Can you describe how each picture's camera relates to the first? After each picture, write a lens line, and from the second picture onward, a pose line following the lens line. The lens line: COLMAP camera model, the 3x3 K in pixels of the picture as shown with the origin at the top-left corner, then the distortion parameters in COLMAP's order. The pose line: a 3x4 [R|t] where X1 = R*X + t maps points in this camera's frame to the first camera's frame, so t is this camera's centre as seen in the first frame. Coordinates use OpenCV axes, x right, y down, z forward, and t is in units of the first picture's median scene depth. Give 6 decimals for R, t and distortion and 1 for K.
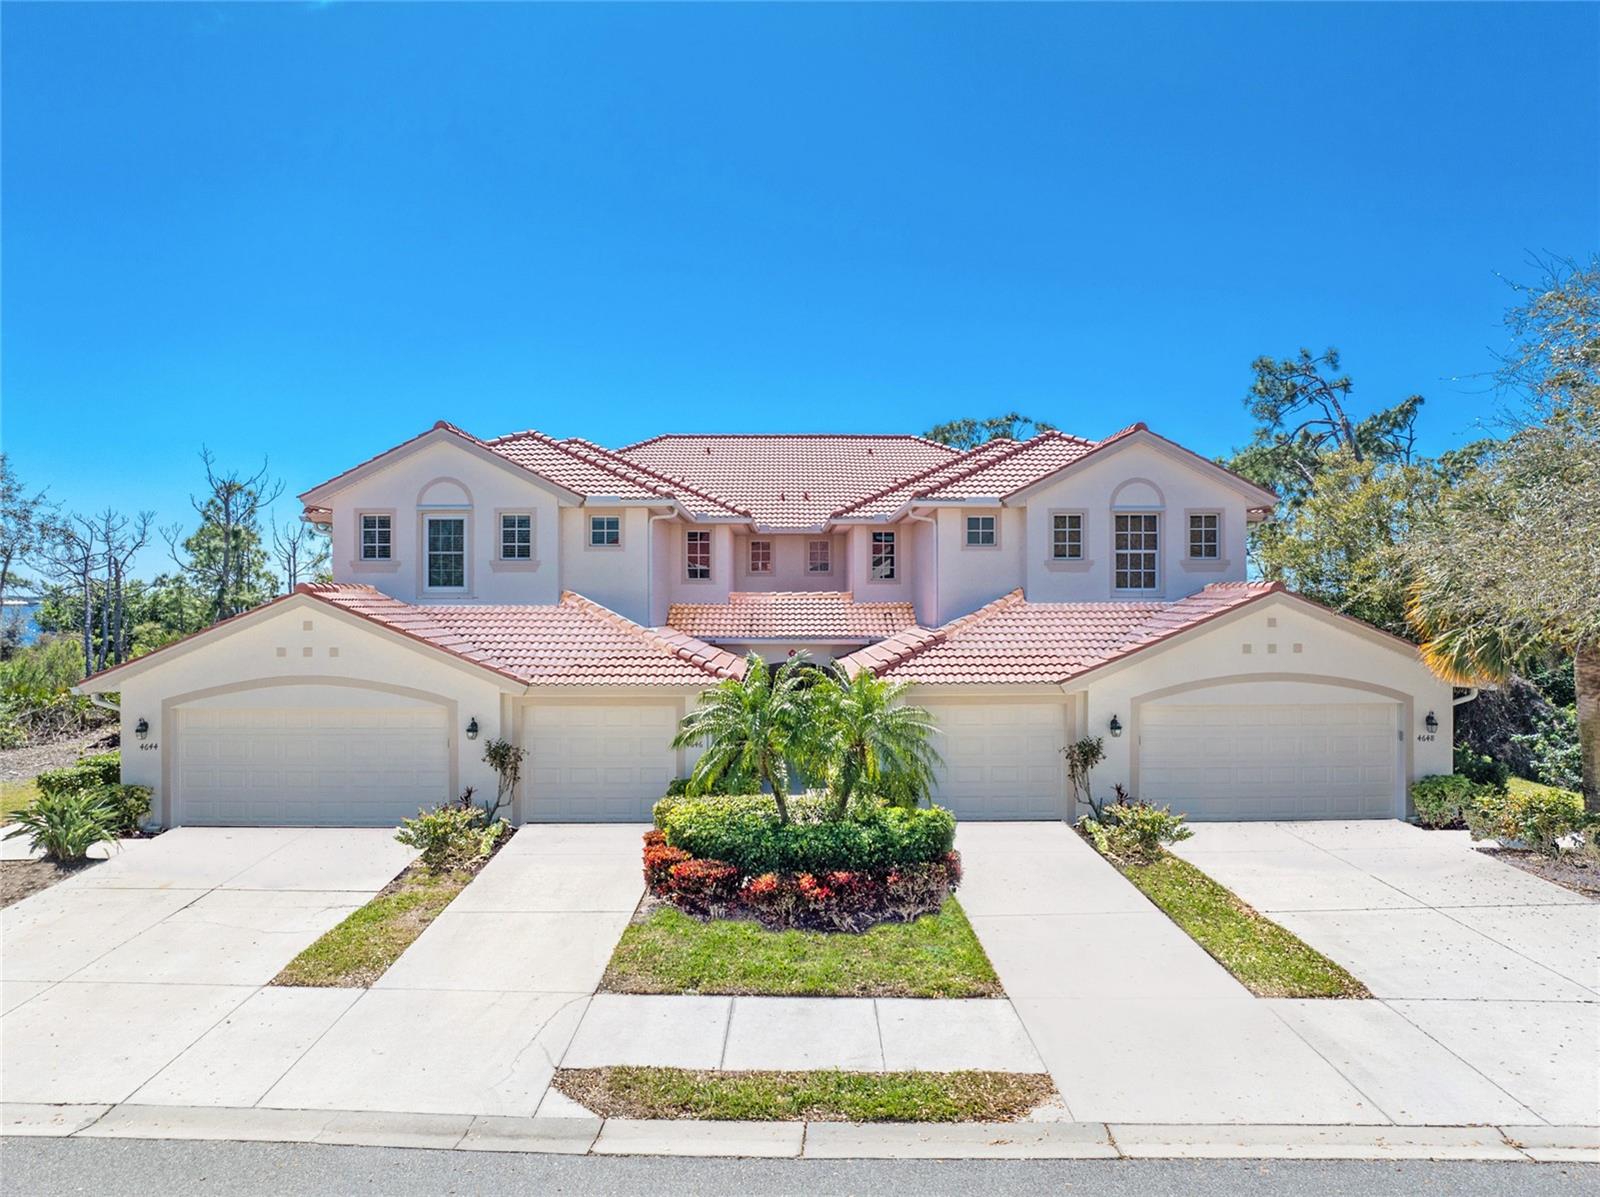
lens RADIAL K [[1122.6, 0, 805.7], [0, 1122.6, 596.1], [0, 0, 1]] dist [-0.042803, -0.000813]
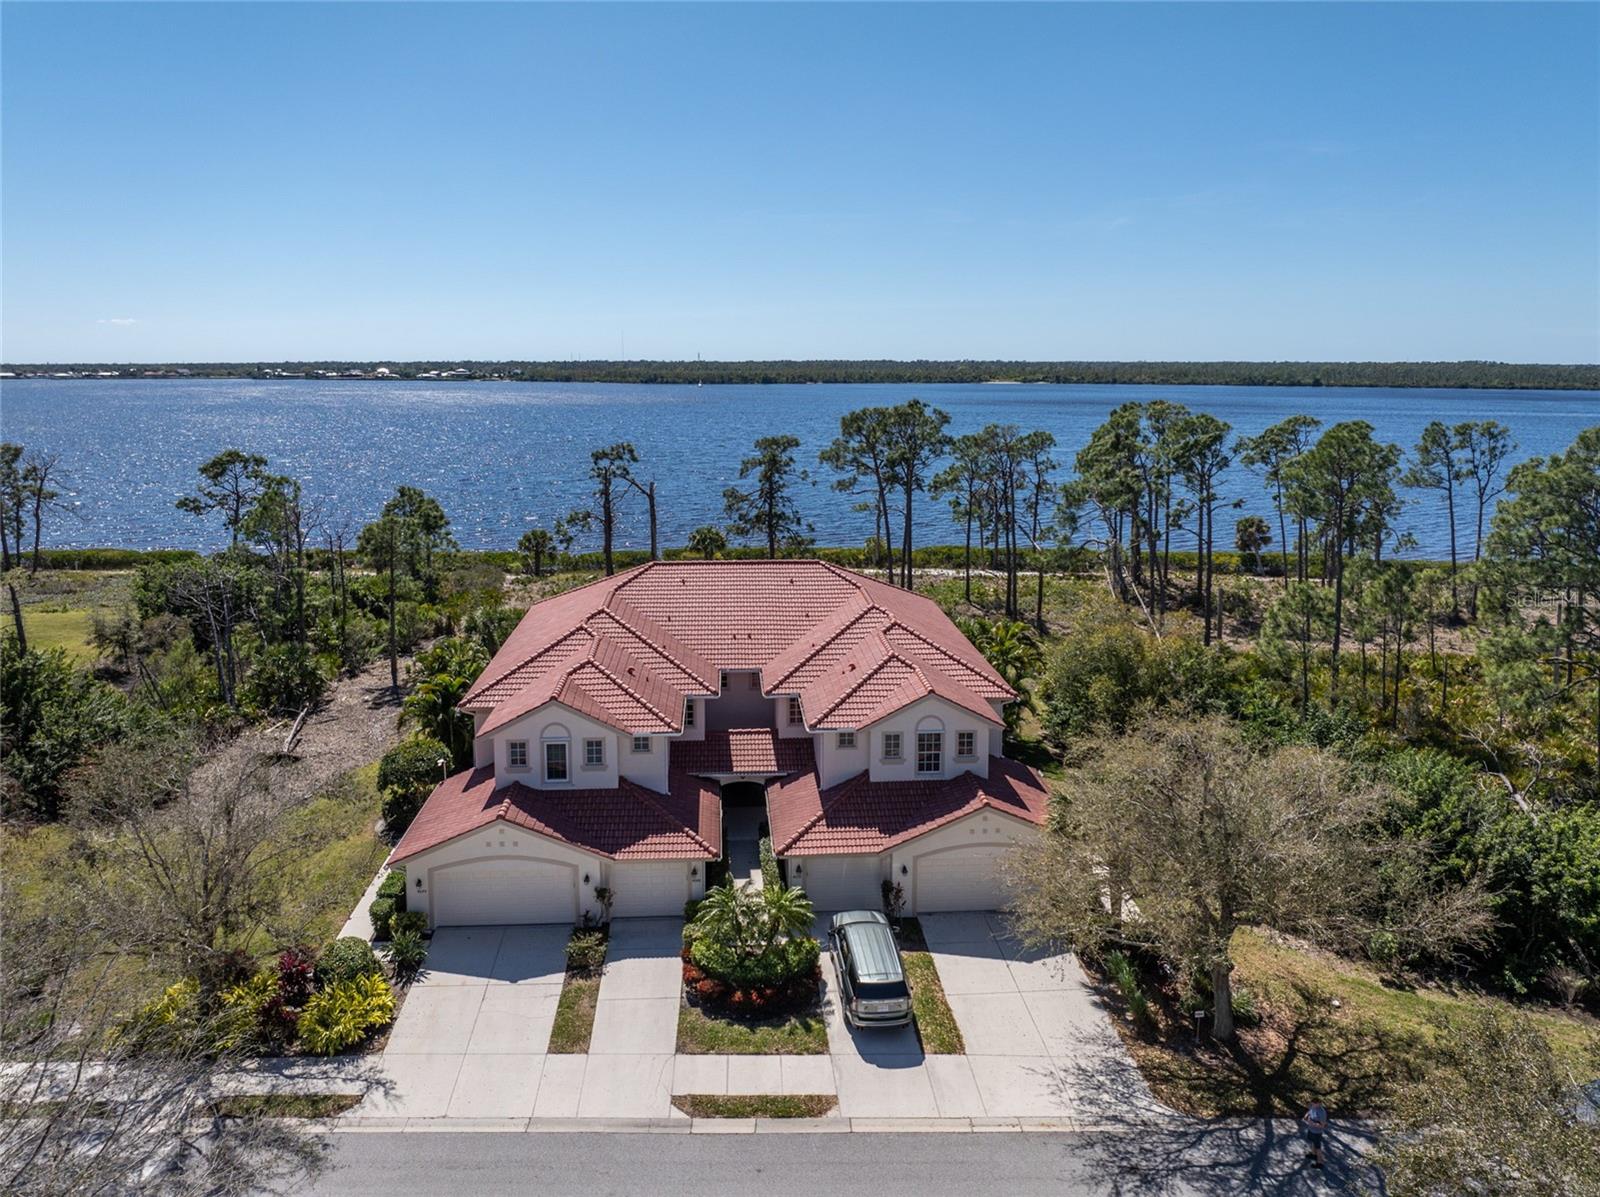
lens RADIAL K [[1155.1, 0, 790.6], [0, 1155.1, 479.7], [0, 0, 1]] dist [-0.040909, 0.011443]
pose [[0.999089, -0.003091, 0.042565, -0.027268], [-0.001409, 0.994442, 0.105276, -1.301784], [-0.042653, -0.105240, 0.993532, -1.585370]]
